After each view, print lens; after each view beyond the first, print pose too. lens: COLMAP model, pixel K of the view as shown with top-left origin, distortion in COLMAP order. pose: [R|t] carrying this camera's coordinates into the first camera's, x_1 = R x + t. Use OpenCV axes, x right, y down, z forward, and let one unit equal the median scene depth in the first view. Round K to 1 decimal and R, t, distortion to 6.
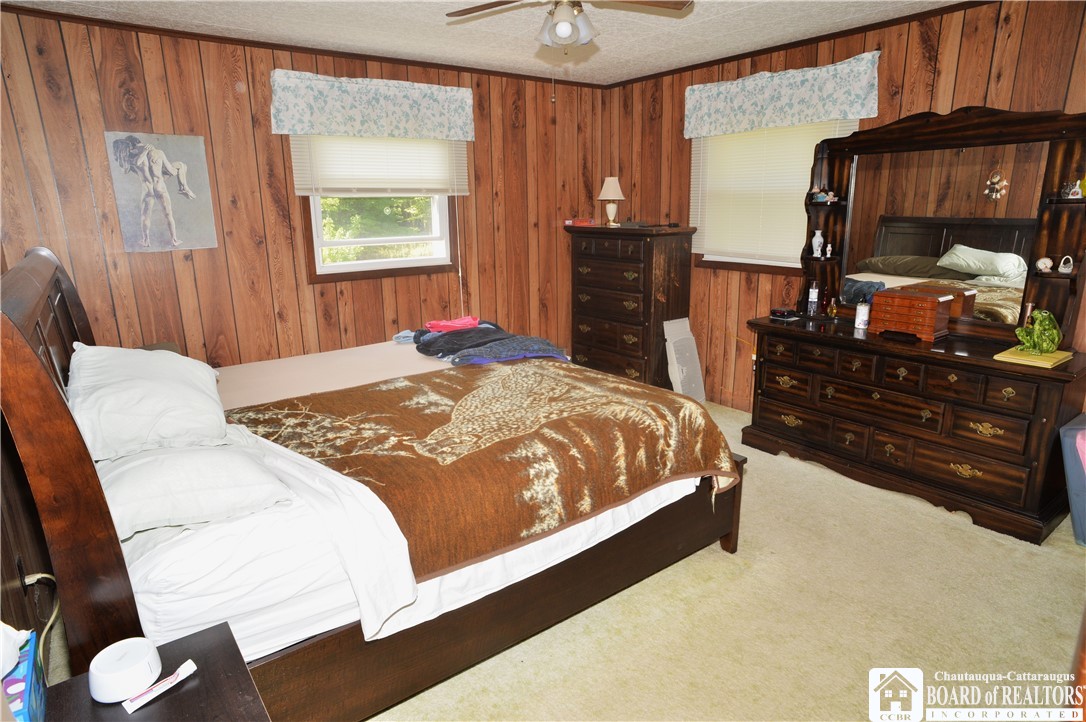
lens RADIAL K [[626.6, 0, 543.0], [0, 626.6, 361.0], [0, 0, 1]] dist [-0.030845, 0.002065]
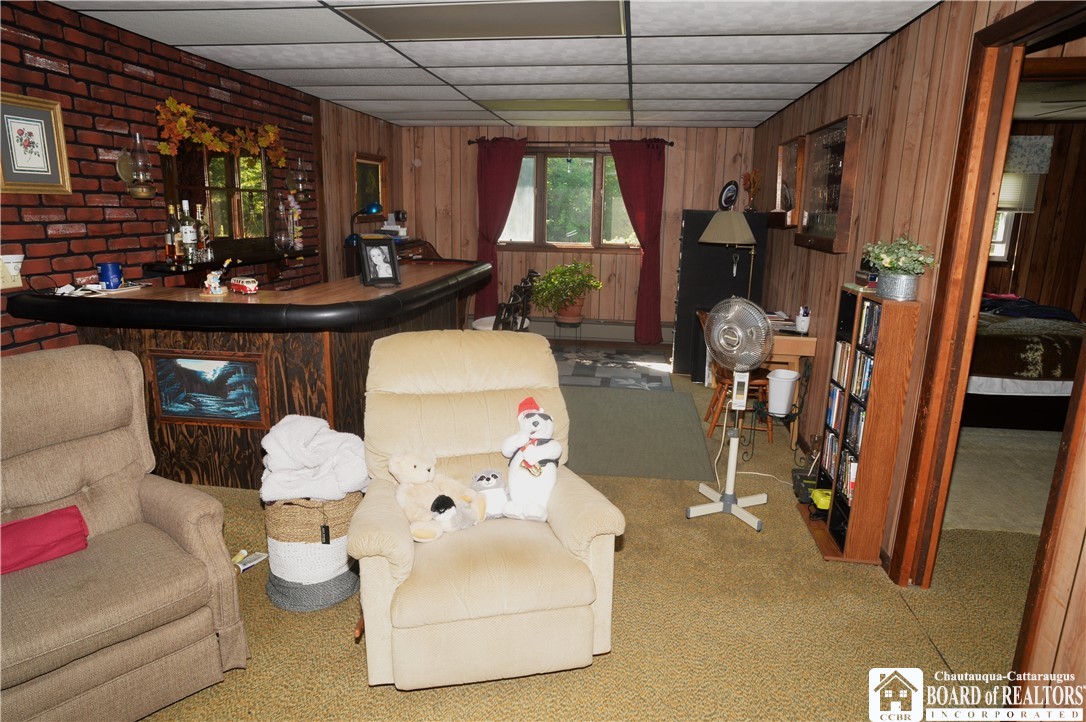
lens RADIAL K [[626.6, 0, 543.0], [0, 626.6, 361.0], [0, 0, 1]] dist [-0.030845, 0.002065]
pose [[0.700609, 0.190604, -0.687617, 0.213559], [-0.196793, 0.977903, 0.070558, 0.314258], [0.685871, 0.085885, 0.722637, -1.269841]]
